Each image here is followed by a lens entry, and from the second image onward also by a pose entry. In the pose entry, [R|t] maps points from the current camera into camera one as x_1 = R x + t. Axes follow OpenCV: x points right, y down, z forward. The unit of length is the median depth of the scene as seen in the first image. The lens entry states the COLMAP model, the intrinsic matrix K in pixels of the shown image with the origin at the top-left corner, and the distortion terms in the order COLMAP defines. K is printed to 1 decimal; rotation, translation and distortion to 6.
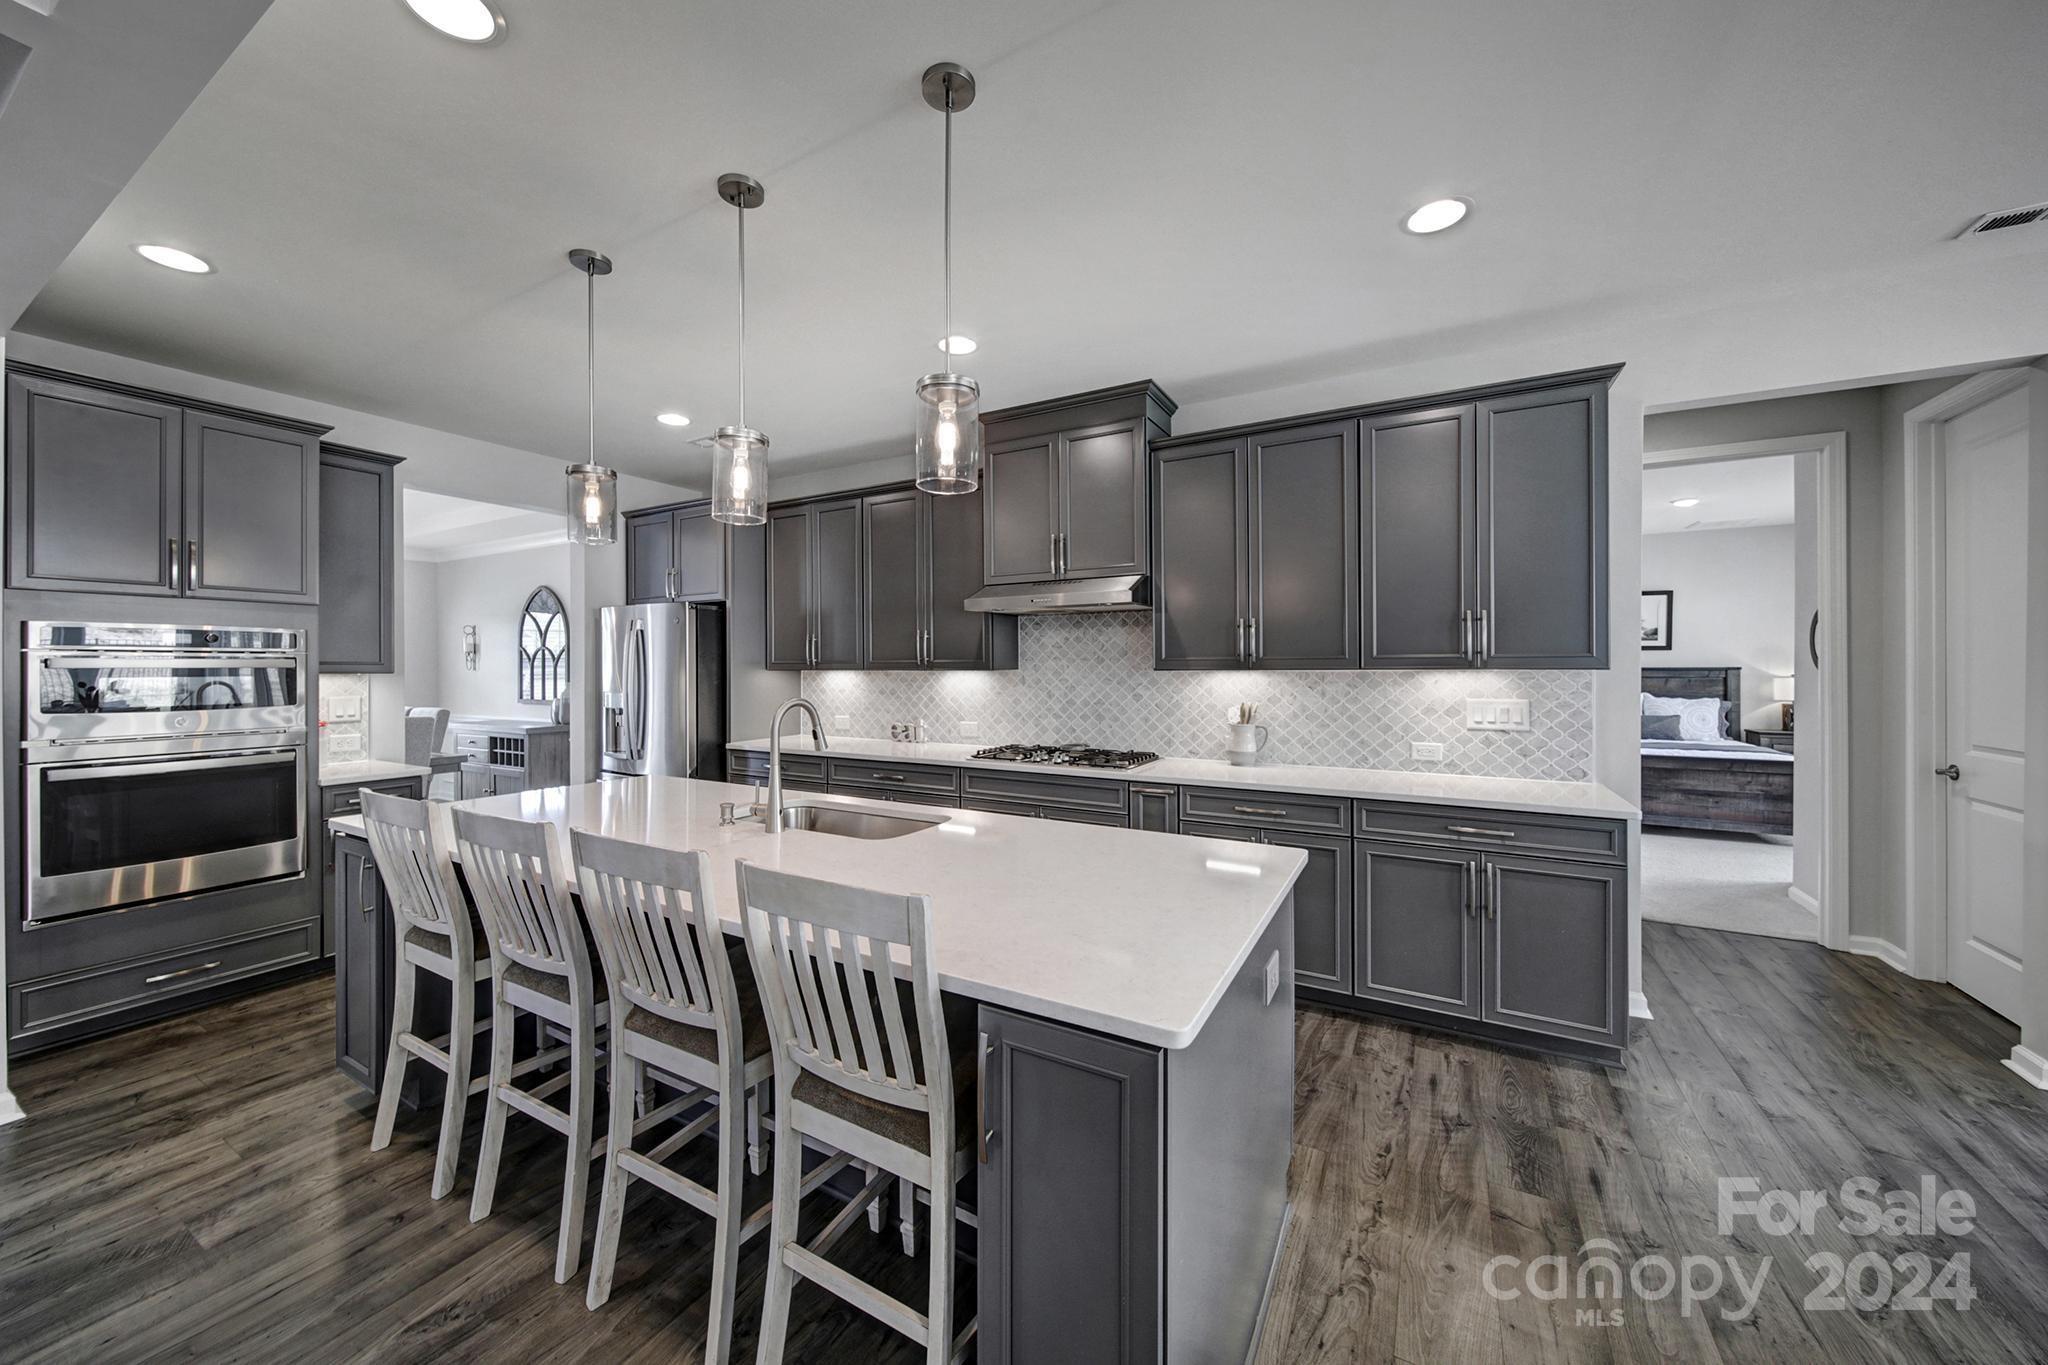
lens RADIAL K [[726.6, 0, 1009.1], [0, 726.6, 669.6], [0, 0, 1]] dist [0.001484, -0.001789]
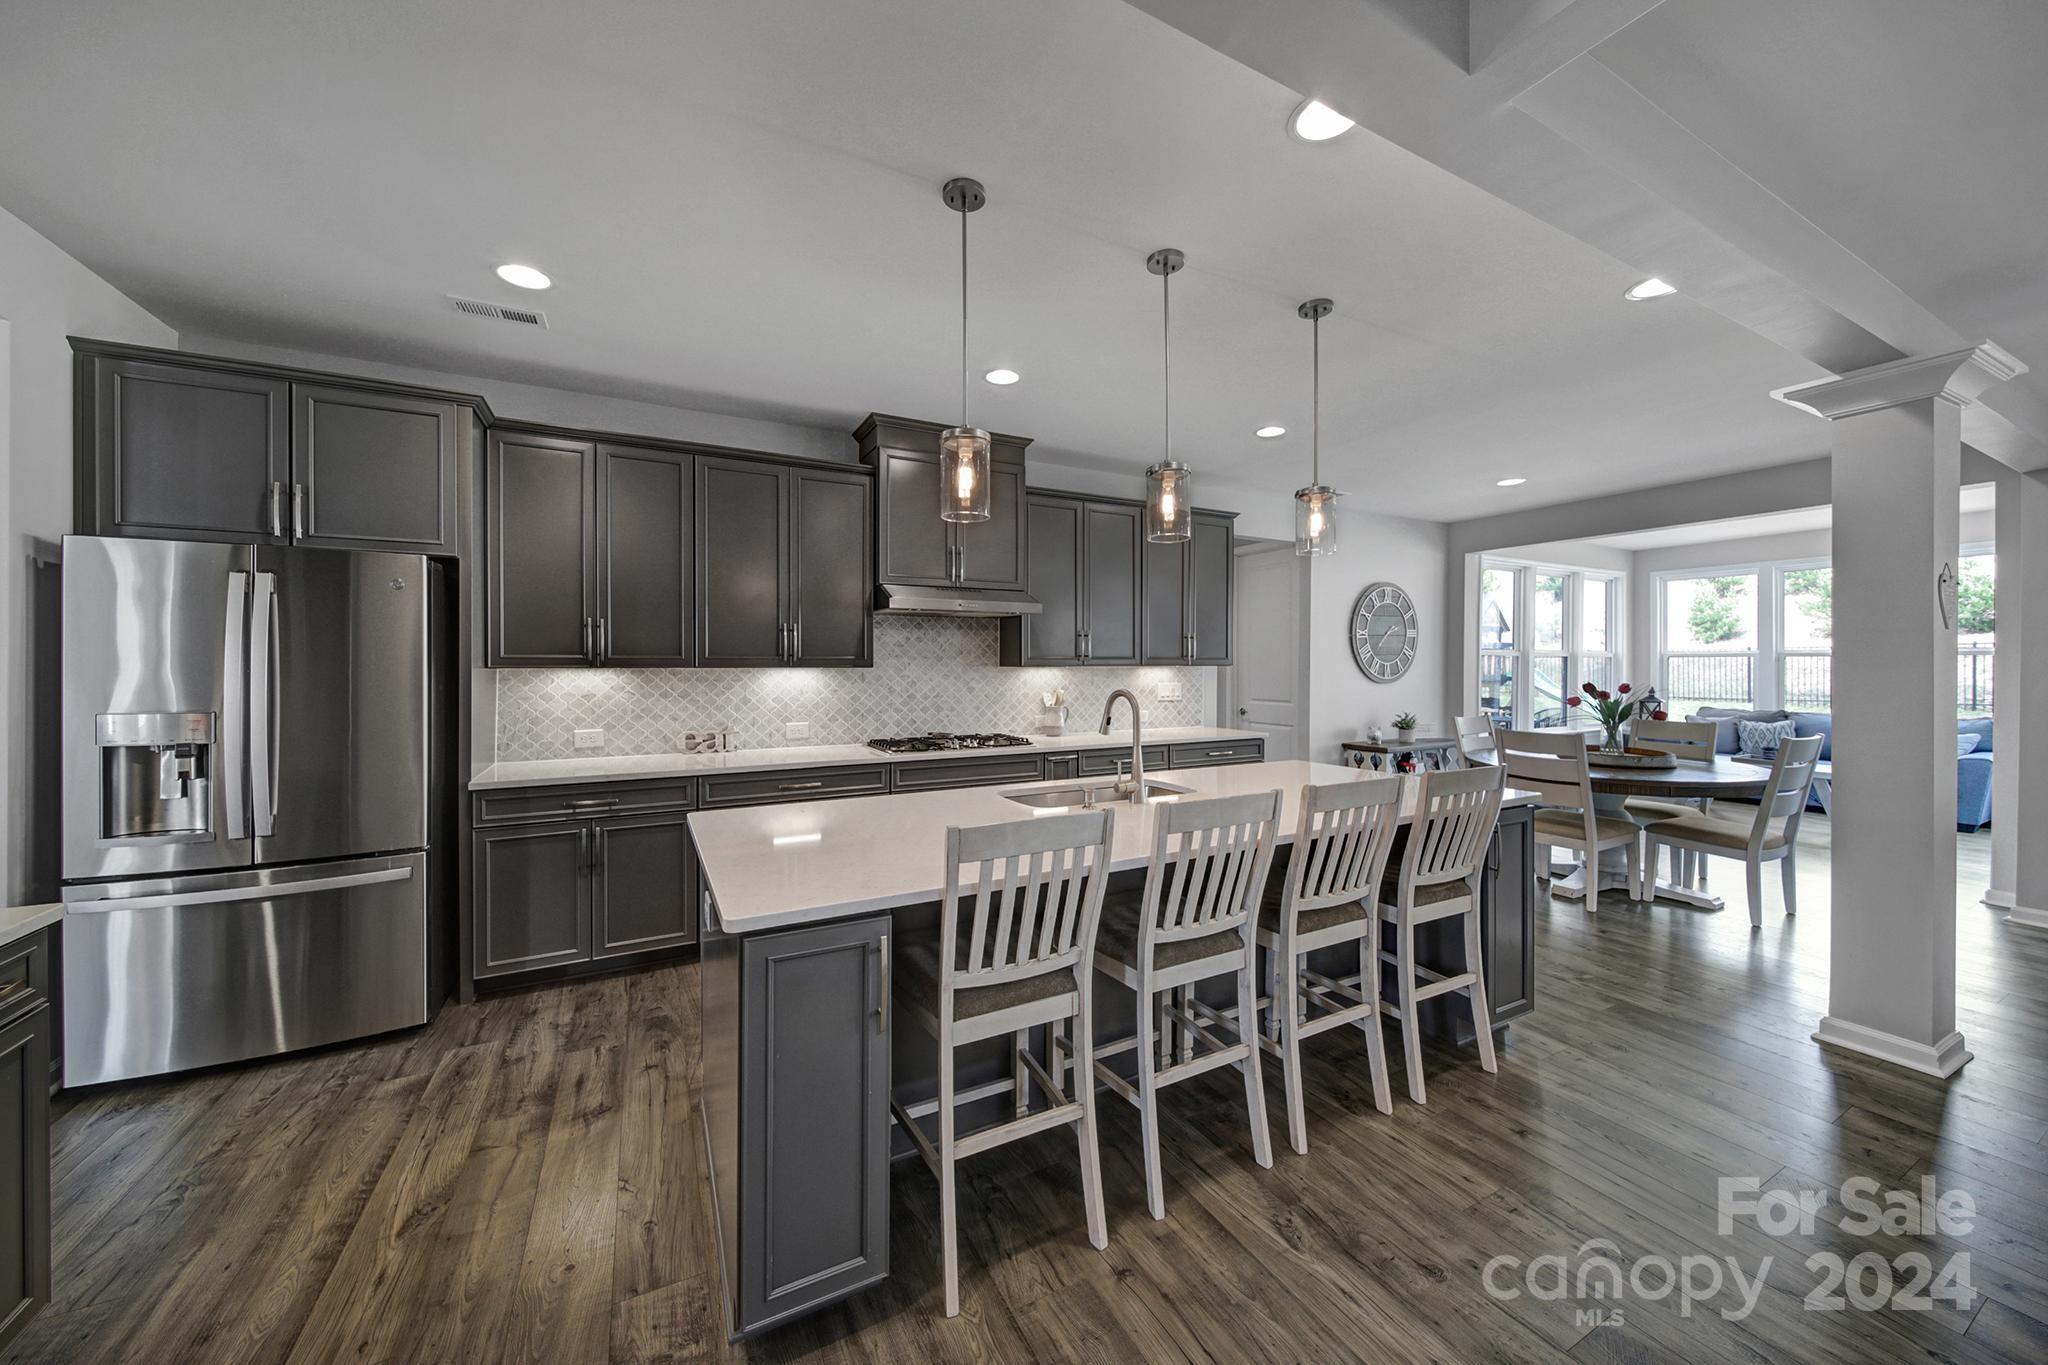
lens RADIAL K [[726.6, 0, 1008.7], [0, 726.6, 673.7], [0, 0, 1]] dist [0.001484, -0.001789]
pose [[0.536616, -0.008028, 0.843789, -0.858929], [0.002759, 0.999966, 0.007759, 0.002920], [-0.843822, -0.001835, 0.536620, 0.328369]]
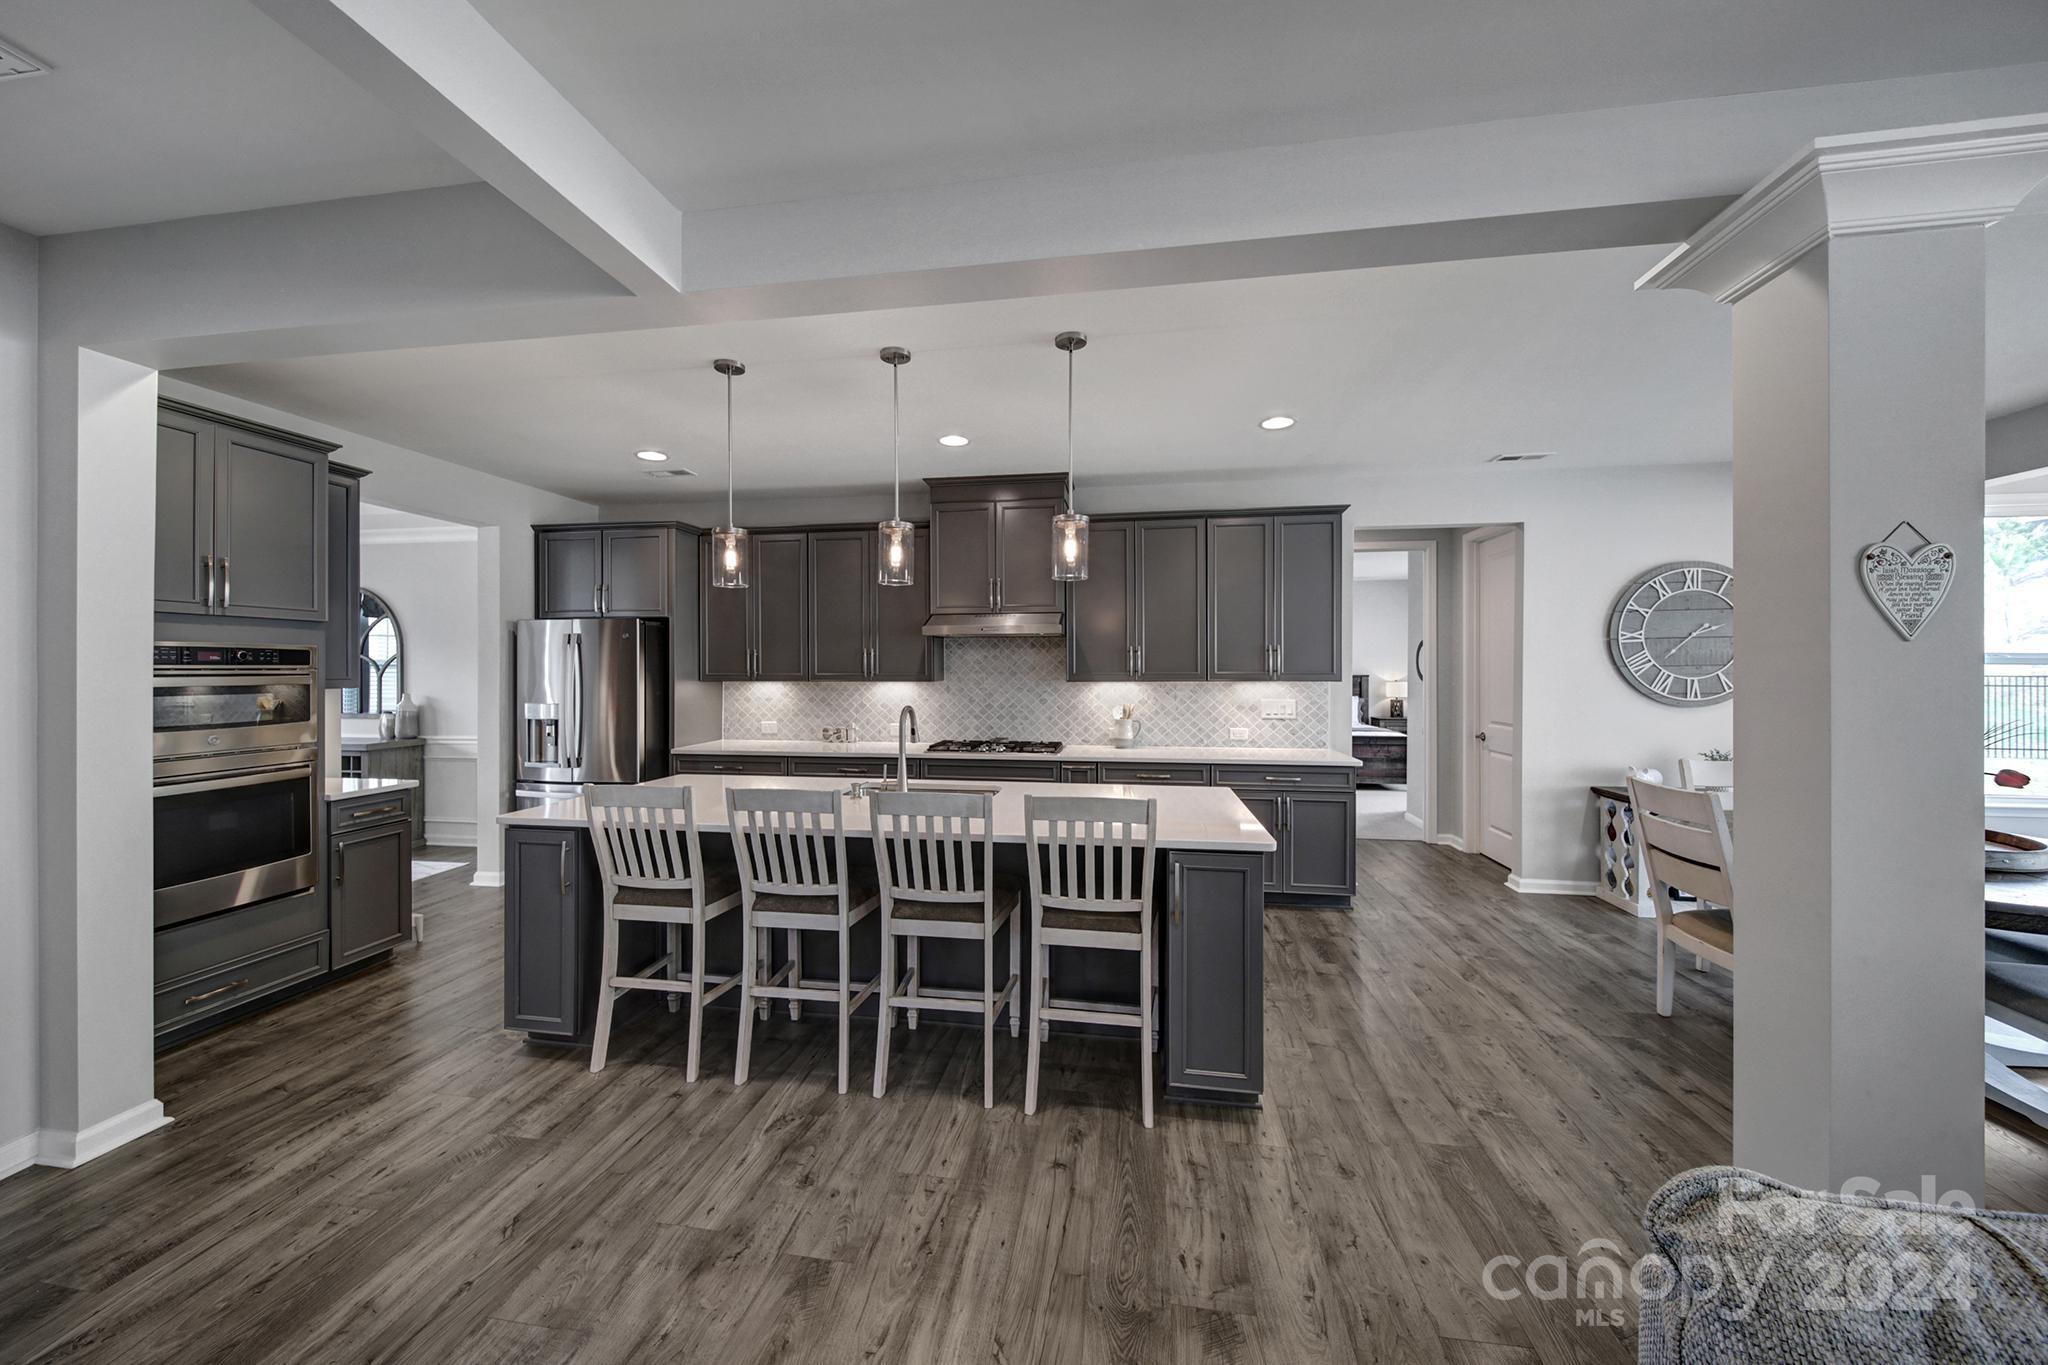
lens RADIAL K [[726.6, 0, 1006.7], [0, 726.6, 673.6], [0, 0, 1]] dist [0.001484, -0.001789]
pose [[0.937669, -0.000673, 0.347529, -0.377334], [0.000561, 1.000000, 0.000422, -0.014541], [-0.347529, -0.000200, 0.937669, -0.247162]]
